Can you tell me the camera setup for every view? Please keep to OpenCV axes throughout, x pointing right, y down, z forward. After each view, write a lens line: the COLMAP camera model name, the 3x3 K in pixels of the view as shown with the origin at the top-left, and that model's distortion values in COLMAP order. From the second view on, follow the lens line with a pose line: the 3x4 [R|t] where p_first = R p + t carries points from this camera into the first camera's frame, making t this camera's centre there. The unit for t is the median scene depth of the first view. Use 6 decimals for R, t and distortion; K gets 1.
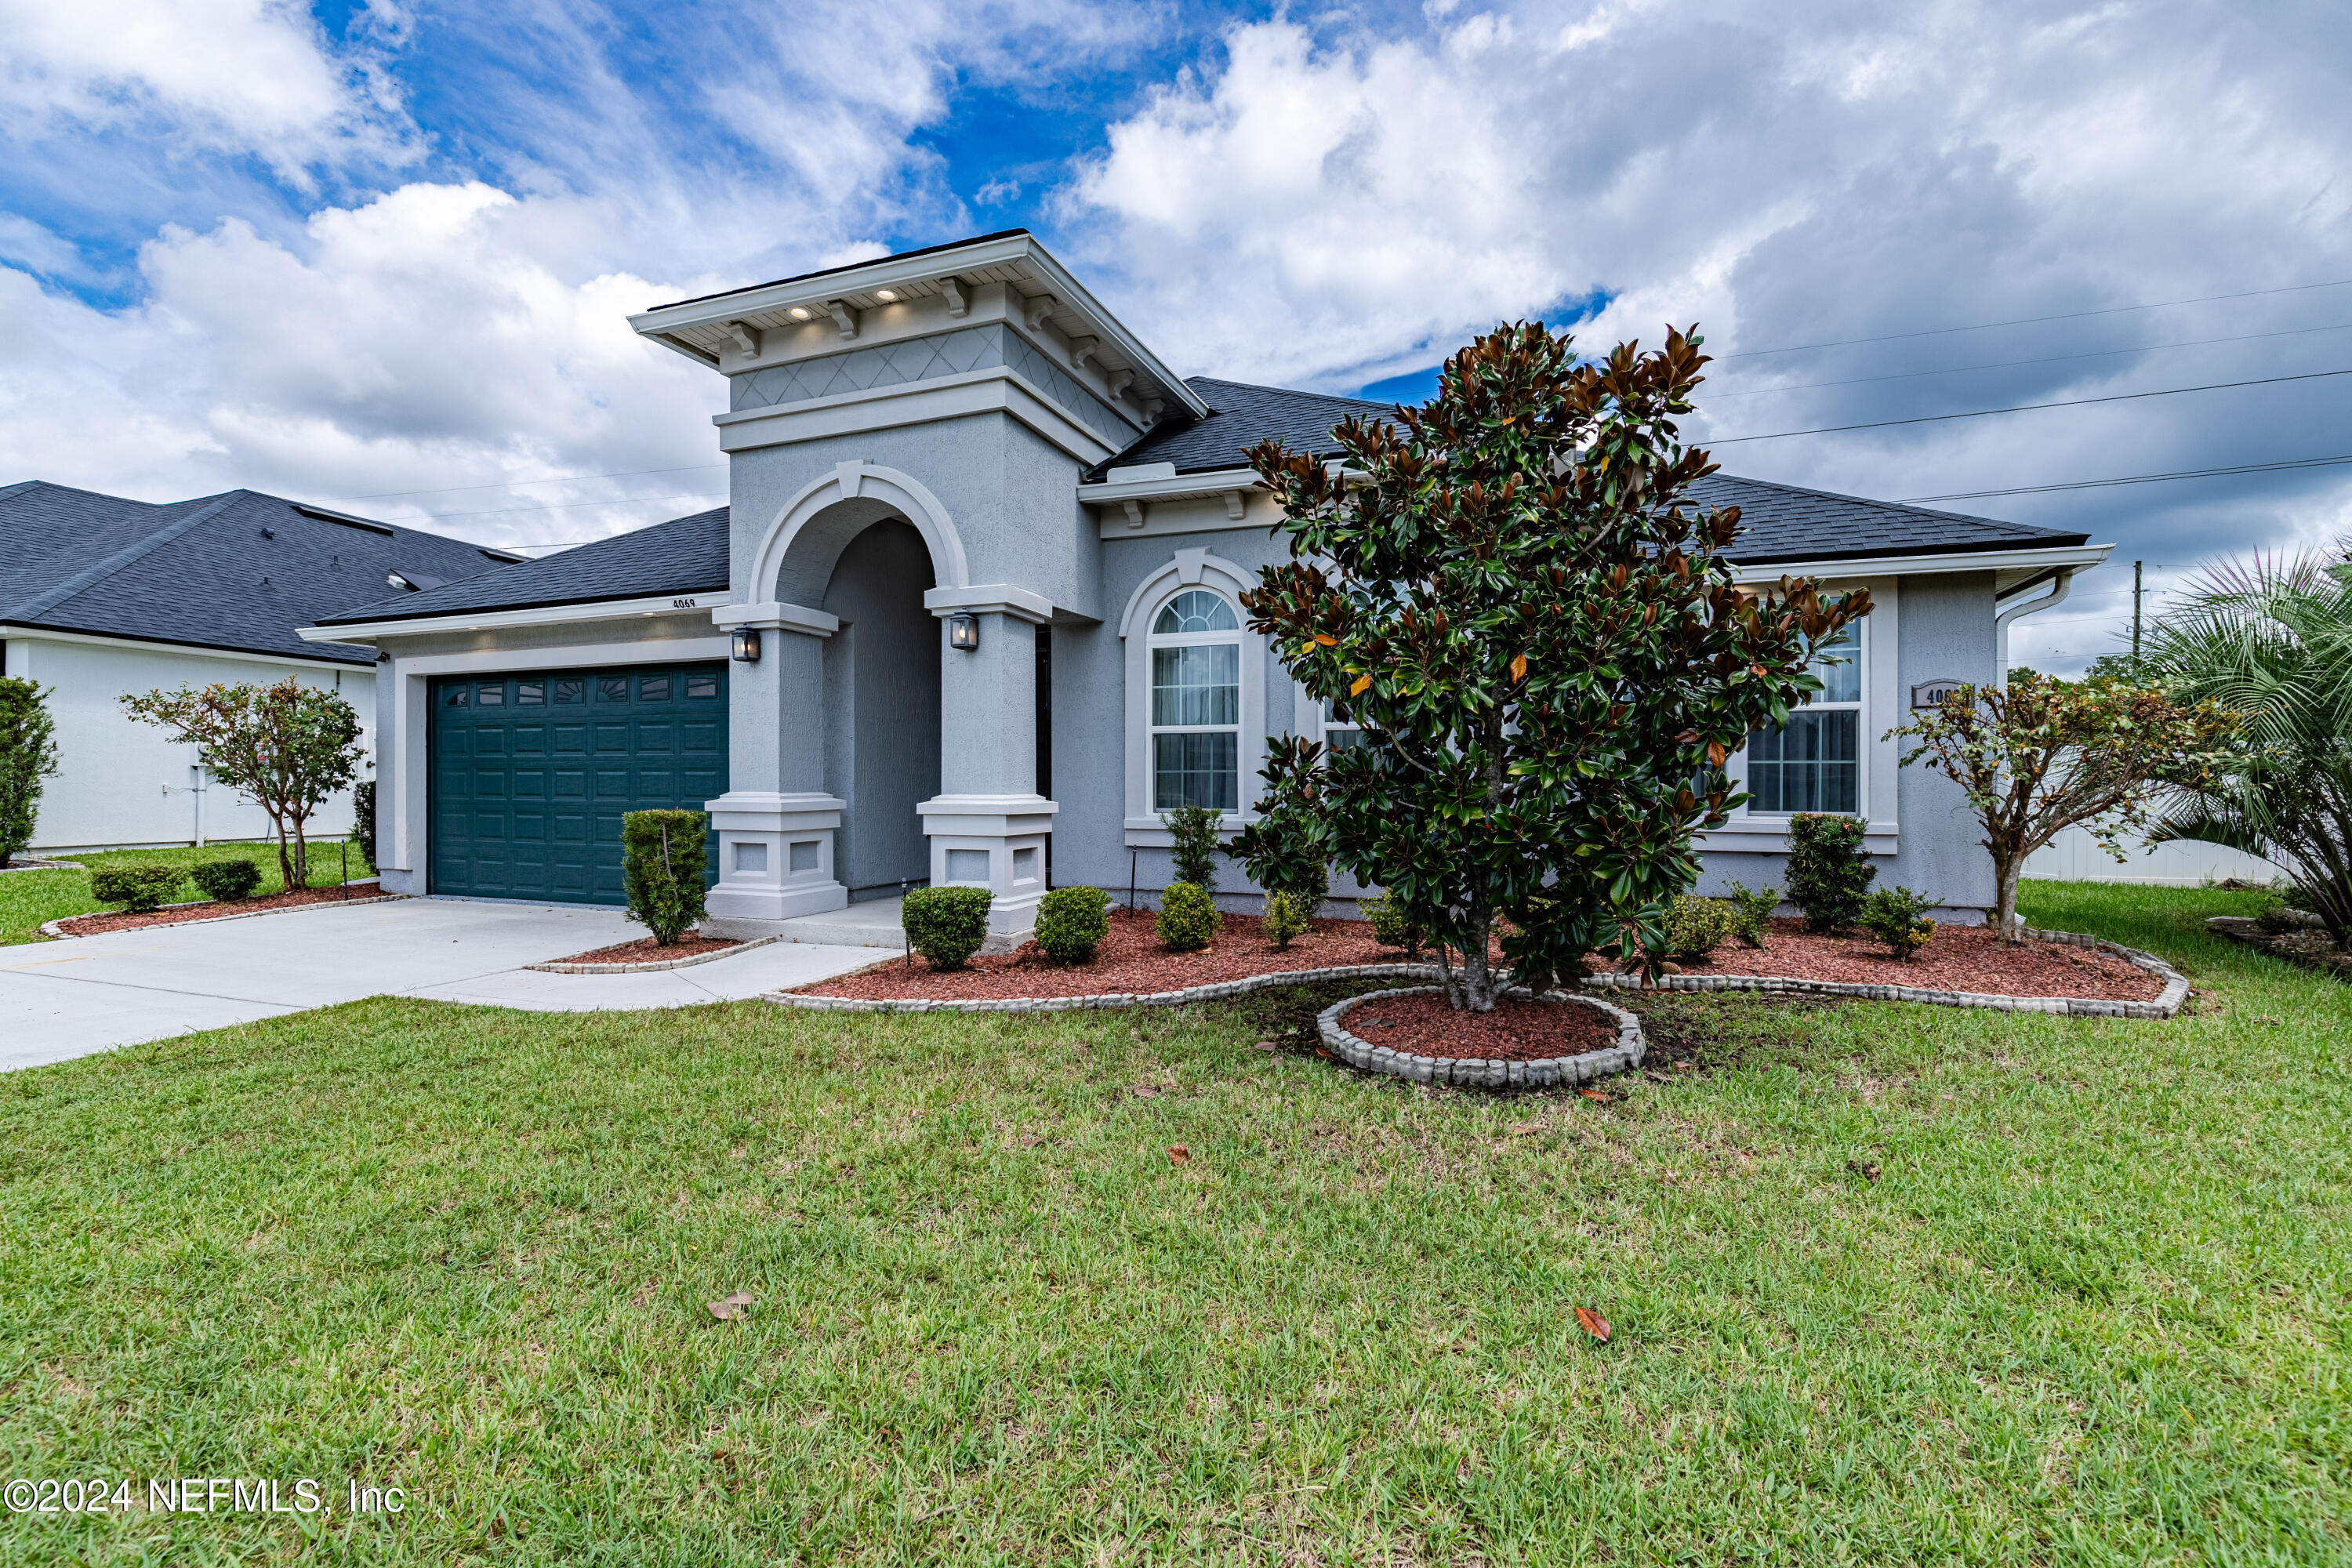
lens RADIAL K [[1090.3, 0, 1176.0], [0, 1090.3, 784.0], [0, 0, 1]] dist [-0.029056, -0.000095]
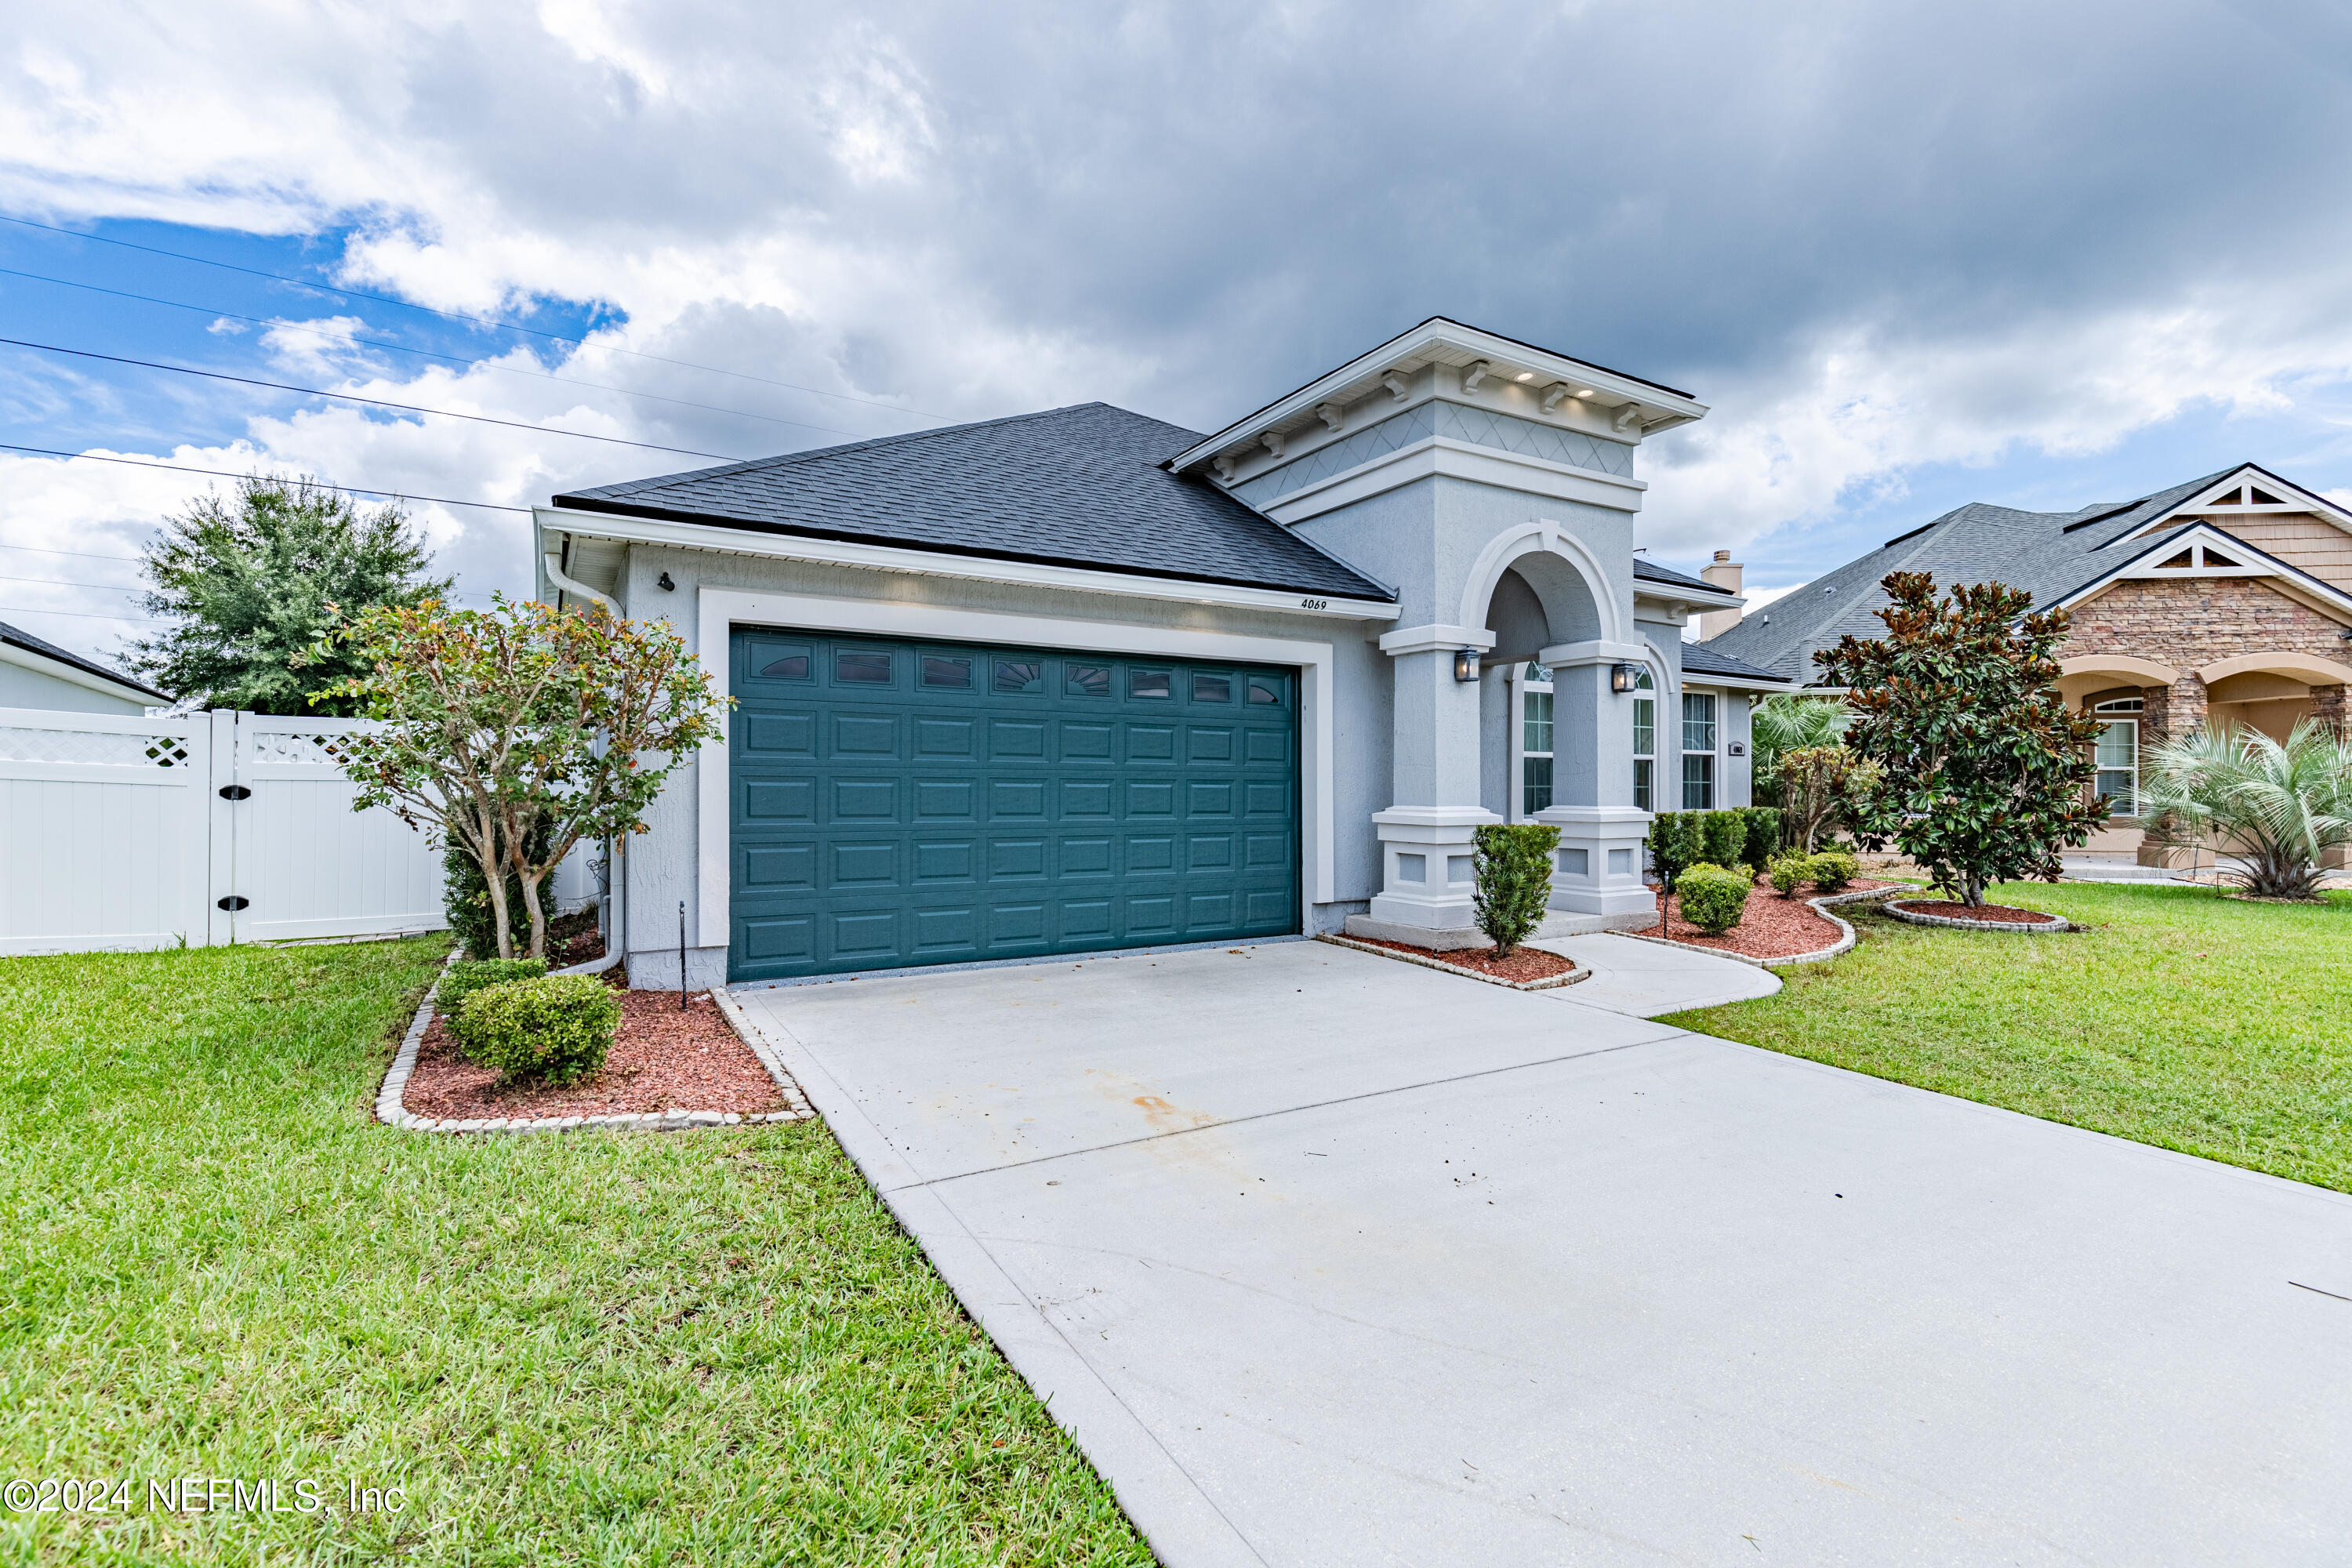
lens RADIAL K [[1060.1, 0, 1185.3], [0, 1060.1, 786.7], [0, 0, 1]] dist [0.008496, -0.000359]
pose [[0.603443, 0.001858, 0.797404, -1.244471], [0.003025, 0.999985, -0.004619, -0.005046], [-0.797400, 0.005200, 0.603429, 0.534515]]
